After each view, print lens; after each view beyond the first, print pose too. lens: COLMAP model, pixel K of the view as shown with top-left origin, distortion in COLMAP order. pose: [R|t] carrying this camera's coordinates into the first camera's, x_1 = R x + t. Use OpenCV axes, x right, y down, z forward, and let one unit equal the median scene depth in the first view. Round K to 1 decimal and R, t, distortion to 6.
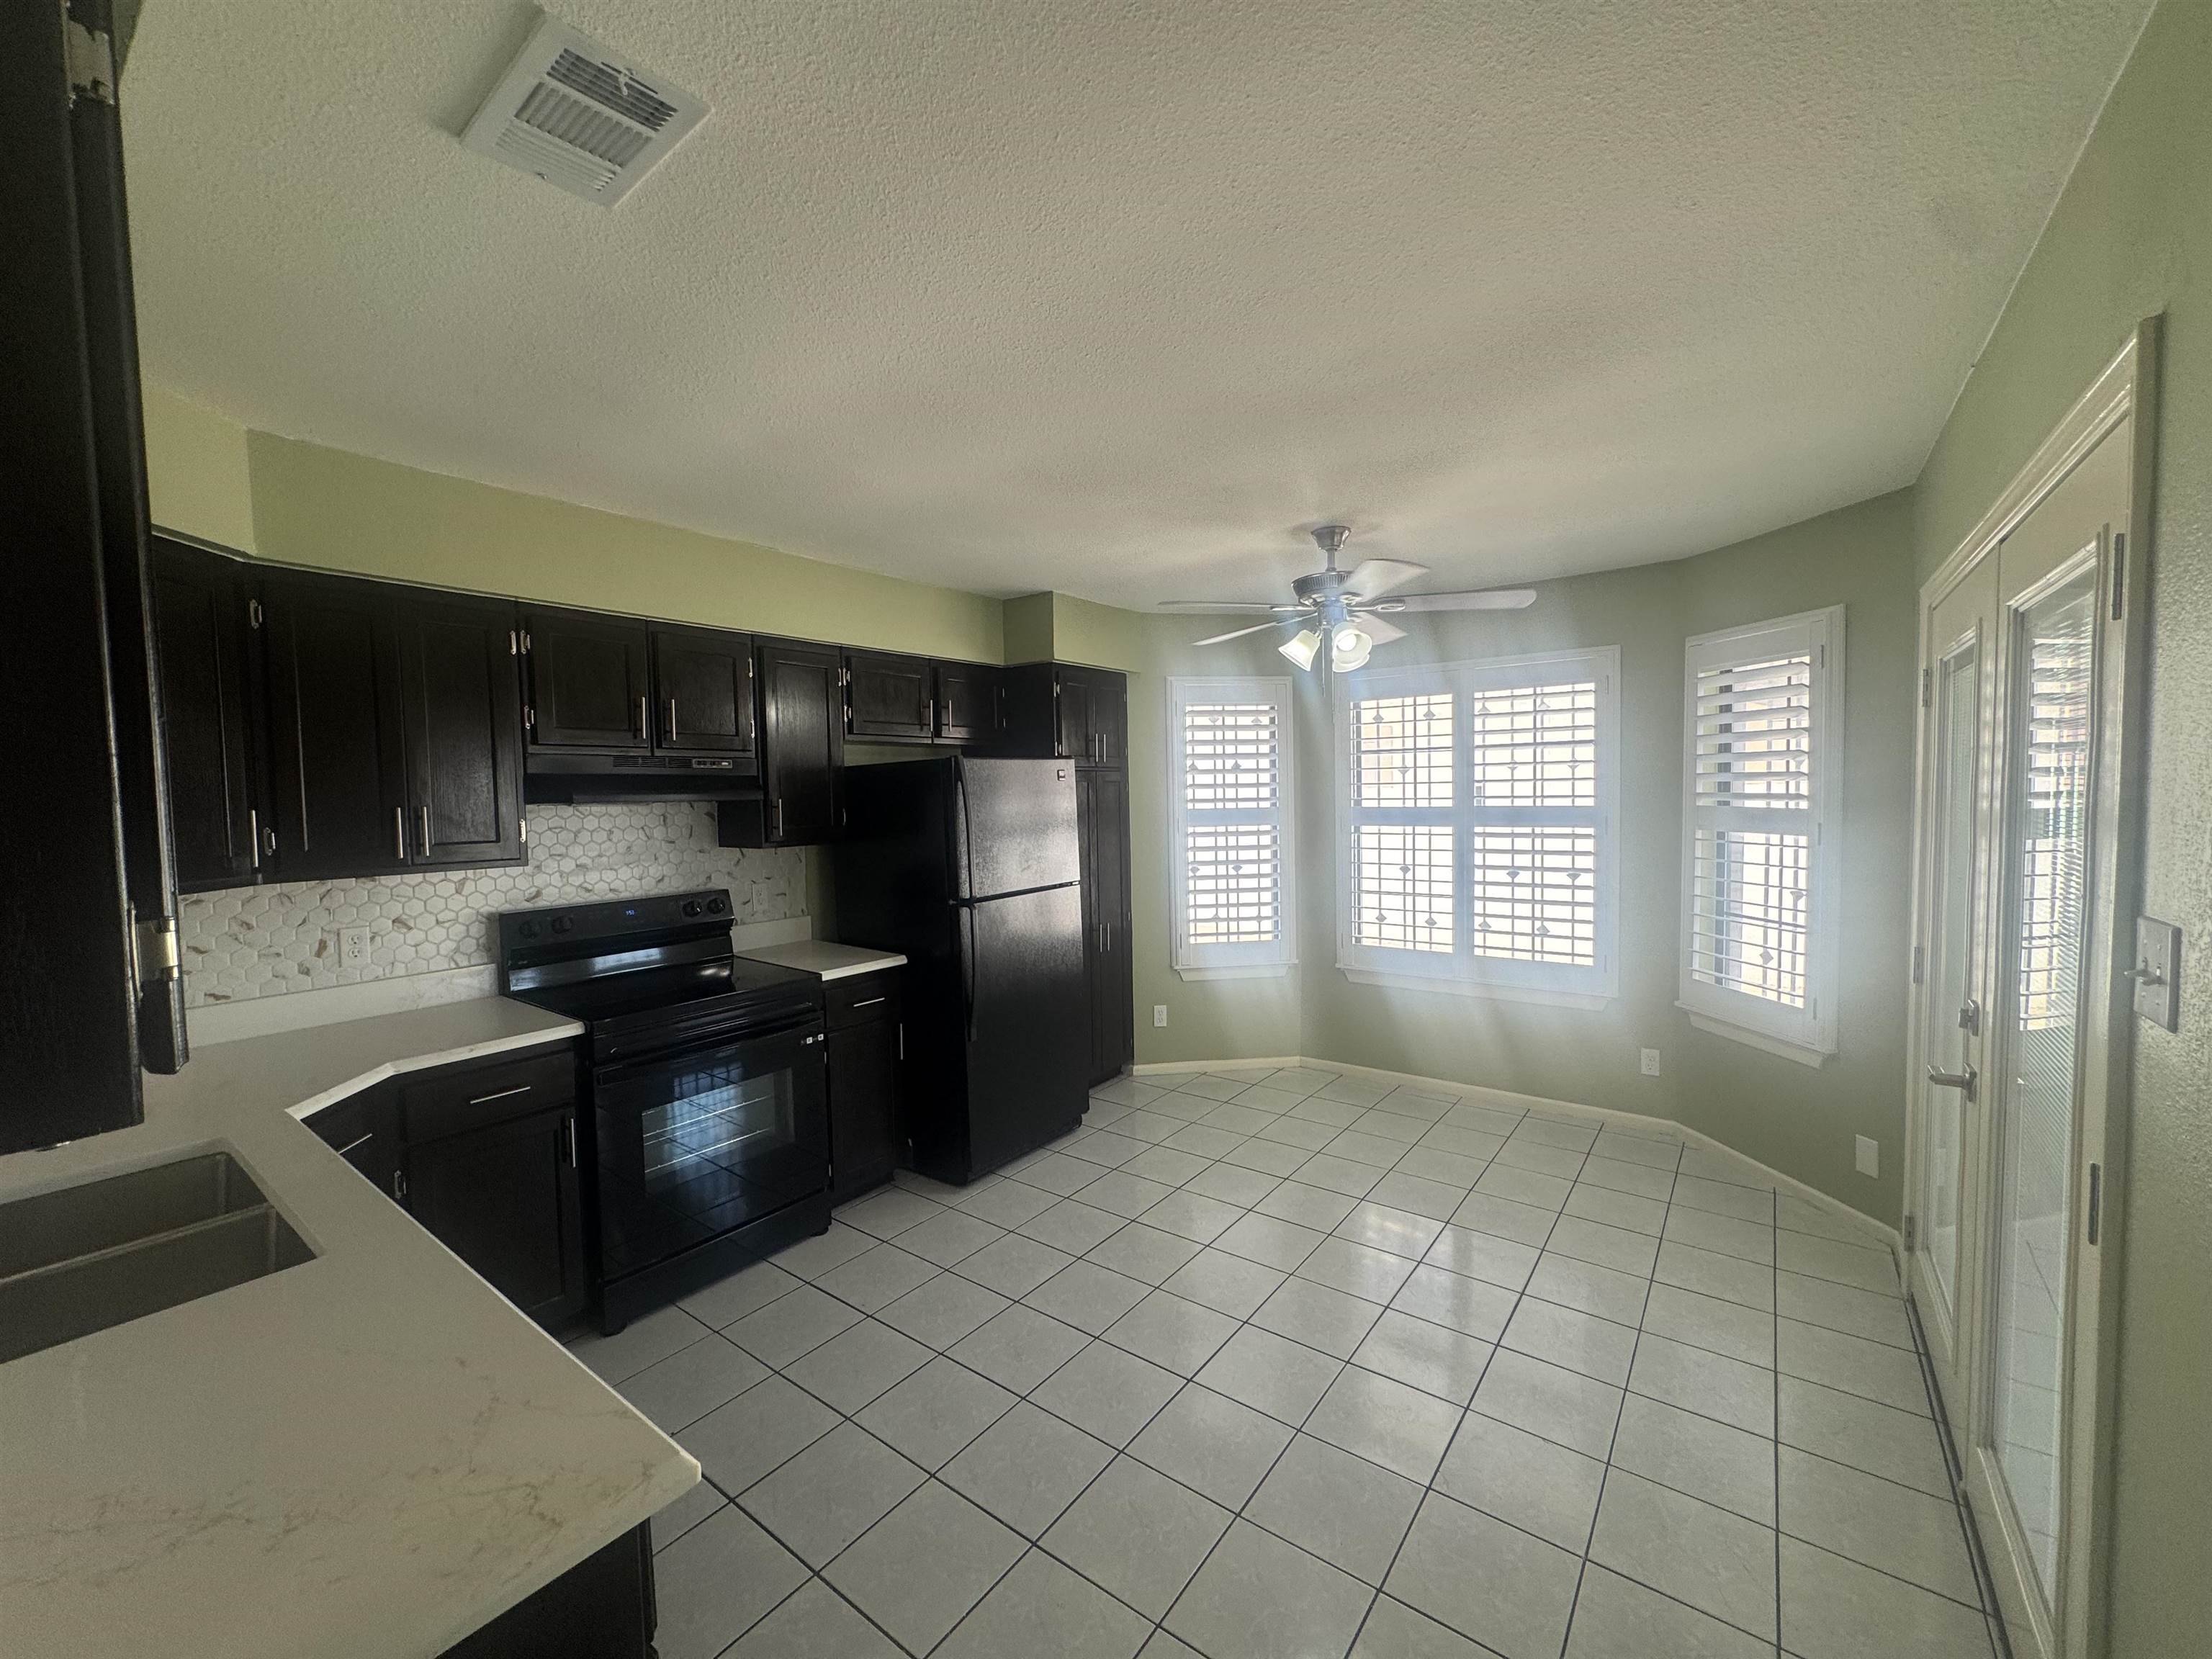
lens RADIAL K [[884.5, 0, 1102.0], [0, 884.5, 829.4], [0, 0, 1]] dist [-0.008604, -0.000518]
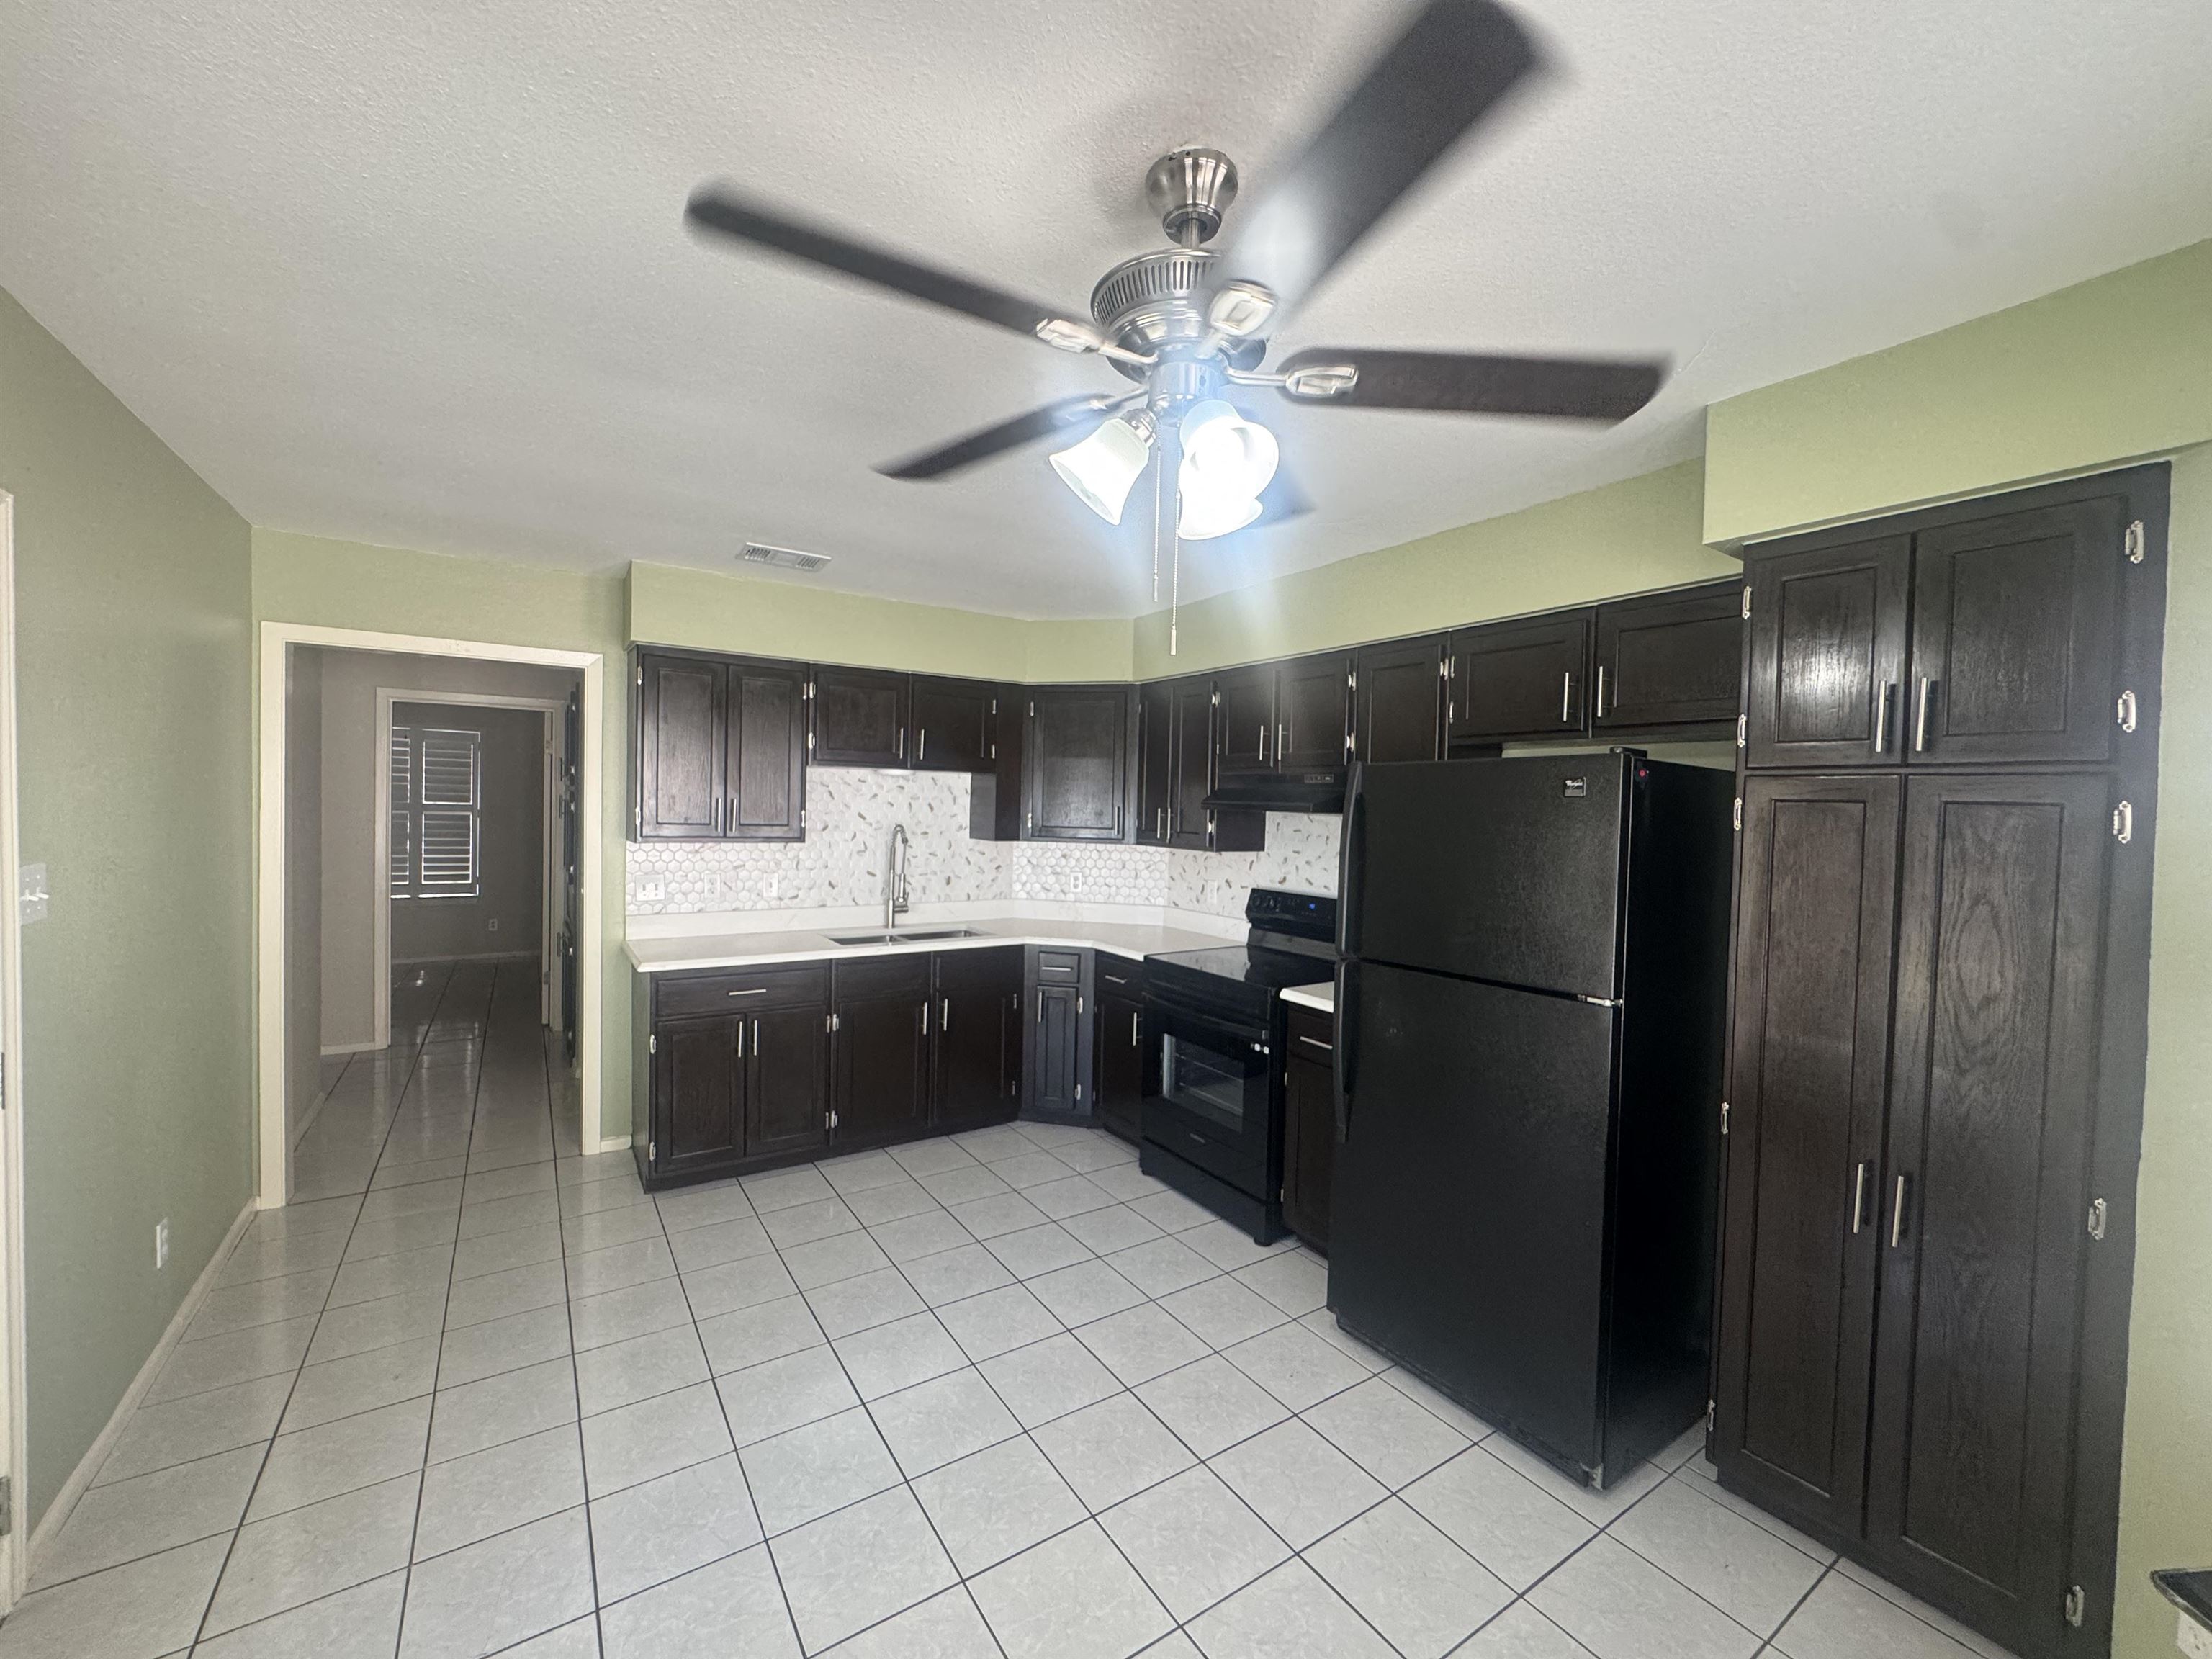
lens RADIAL K [[884.5, 0, 1102.2], [0, 884.5, 831.3], [0, 0, 1]] dist [-0.008604, -0.000518]
pose [[-0.336529, 0.039195, -0.940857, 0.689932], [-0.063021, 0.995956, 0.064032, -0.066169], [0.939562, 0.080842, -0.332698, 1.158751]]
